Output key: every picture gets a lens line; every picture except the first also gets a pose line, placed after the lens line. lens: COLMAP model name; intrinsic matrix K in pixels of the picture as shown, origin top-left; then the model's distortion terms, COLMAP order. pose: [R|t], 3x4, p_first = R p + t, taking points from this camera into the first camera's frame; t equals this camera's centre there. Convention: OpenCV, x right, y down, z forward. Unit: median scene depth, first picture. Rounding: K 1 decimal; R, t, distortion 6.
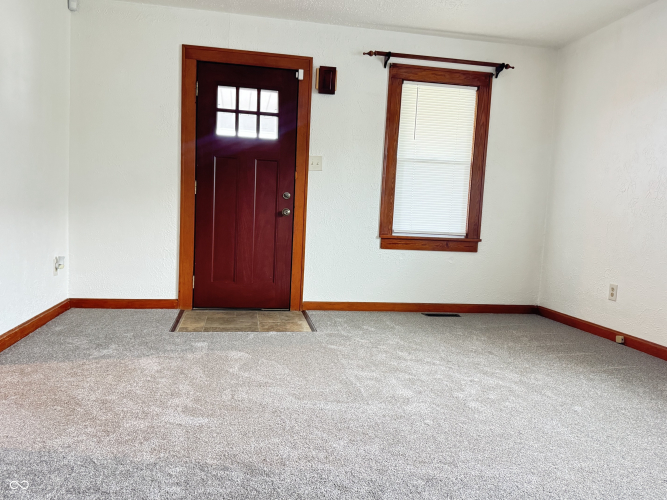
lens RADIAL K [[524.4, 0, 321.5], [0, 524.4, 262.1], [0, 0, 1]] dist [0.030119, -0.011062]
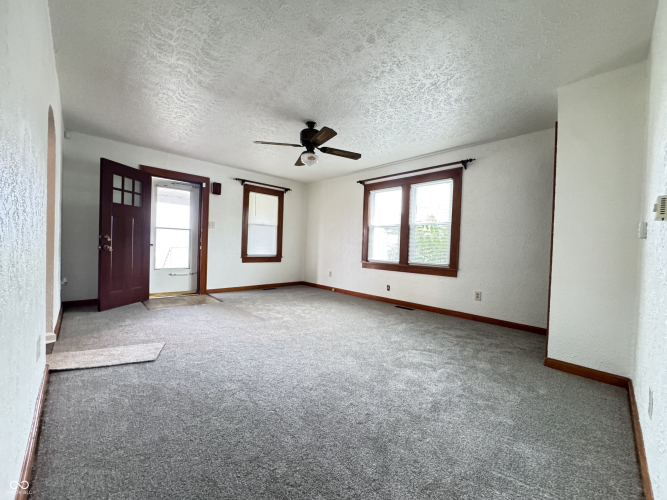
lens RADIAL K [[266.6, 0, 334.1], [0, 266.6, 249.9], [0, 0, 1]] dist [-0.000460, 0.000248]
pose [[0.828622, -0.028217, 0.559097, -0.219011], [0.059588, 0.997501, -0.037970, -0.014030], [-0.556628, 0.064778, 0.828232, -0.197355]]
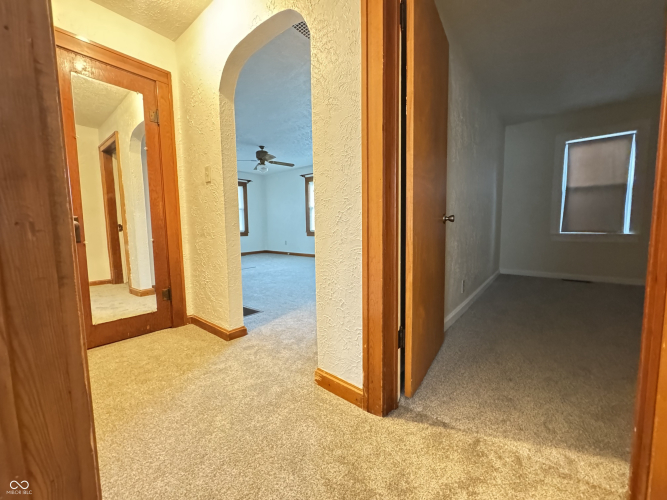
lens RADIAL K [[266.6, 0, 332.7], [0, 266.6, 248.6], [0, 0, 1]] dist [-0.000460, 0.000248]
pose [[0.754282, -0.111459, 0.647020, -0.442252], [0.110592, 0.992973, 0.042128, 0.054501], [-0.647169, 0.039779, 0.761308, -0.682059]]
